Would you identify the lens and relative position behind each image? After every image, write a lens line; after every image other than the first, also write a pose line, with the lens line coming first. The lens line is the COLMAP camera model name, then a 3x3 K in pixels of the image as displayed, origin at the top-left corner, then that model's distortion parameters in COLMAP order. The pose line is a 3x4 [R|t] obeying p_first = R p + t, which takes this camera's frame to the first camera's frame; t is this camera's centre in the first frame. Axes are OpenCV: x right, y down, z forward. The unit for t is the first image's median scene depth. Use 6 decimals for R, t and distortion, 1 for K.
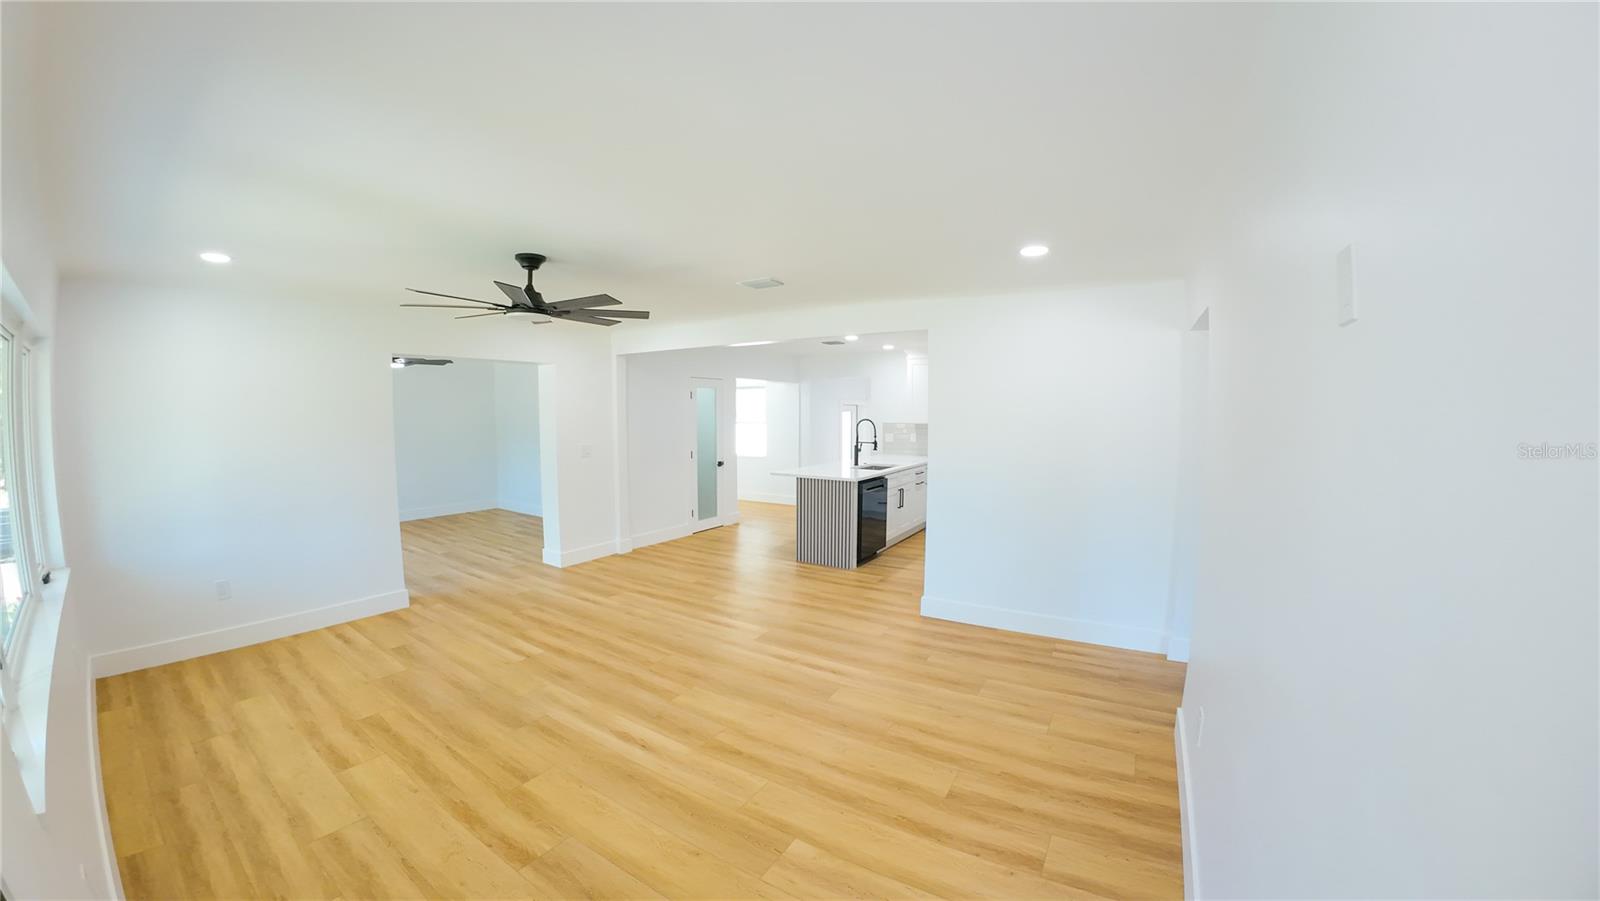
lens RADIAL K [[553.1, 0, 814.1], [0, 553.1, 454.0], [0, 0, 1]] dist [-0.114298, 0.010913]
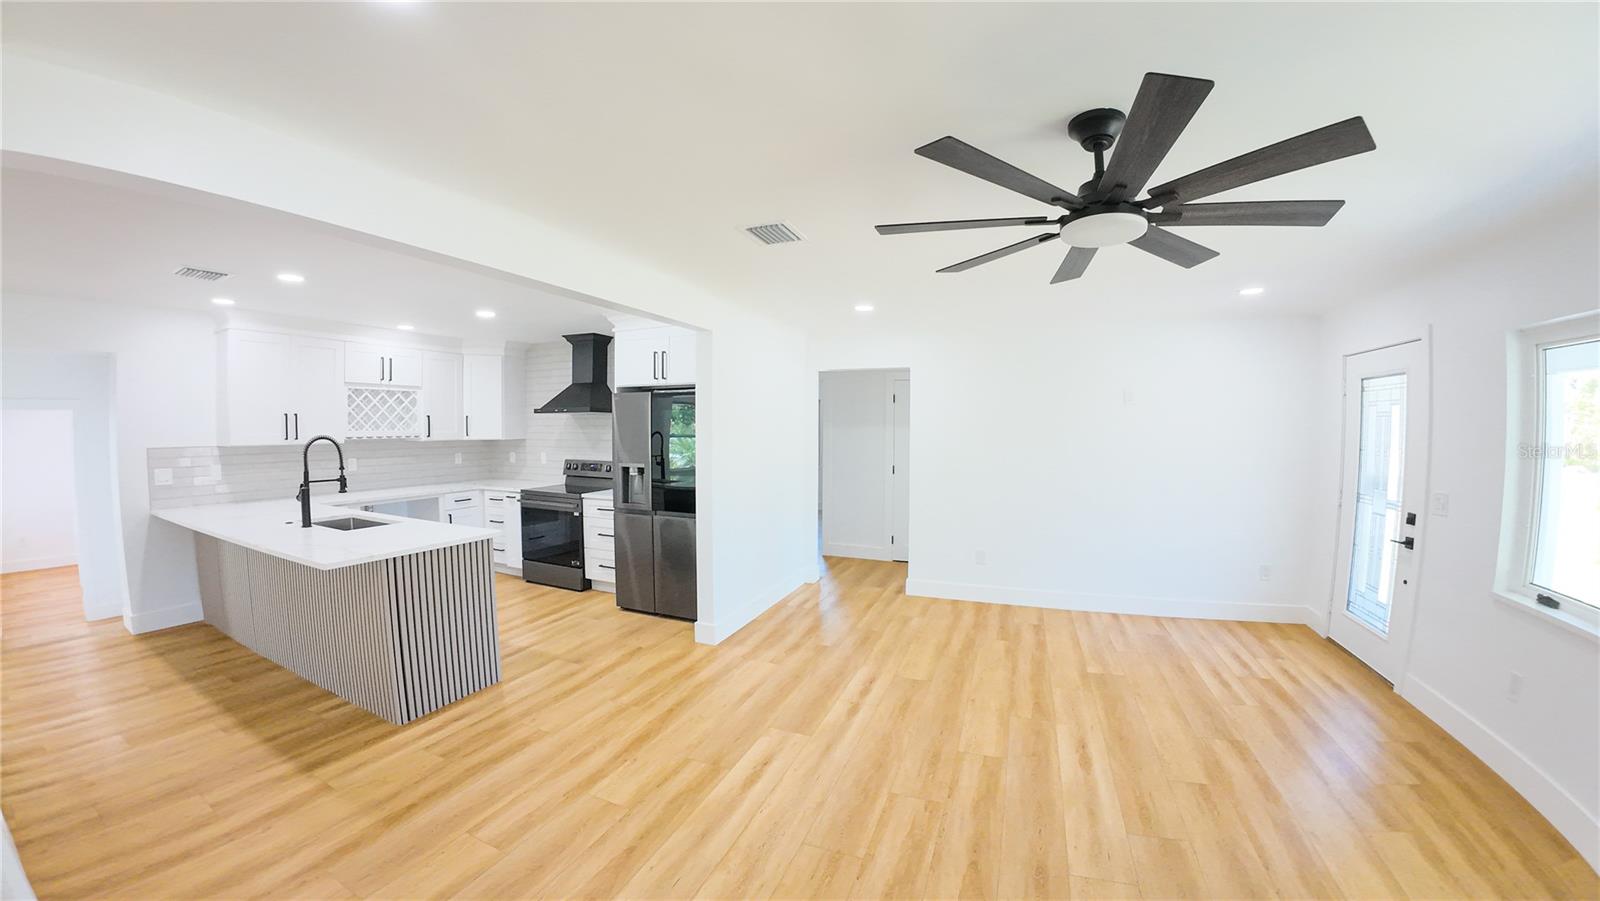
lens RADIAL K [[550.7, 0, 782.8], [0, 550.7, 450.4], [0, 0, 1]] dist [-0.115879, 0.011993]
pose [[-0.140938, -0.031922, 0.989504, -1.010734], [0.070276, 0.996636, 0.042161, -0.087343], [-0.987521, 0.075480, -0.138221, 1.402992]]
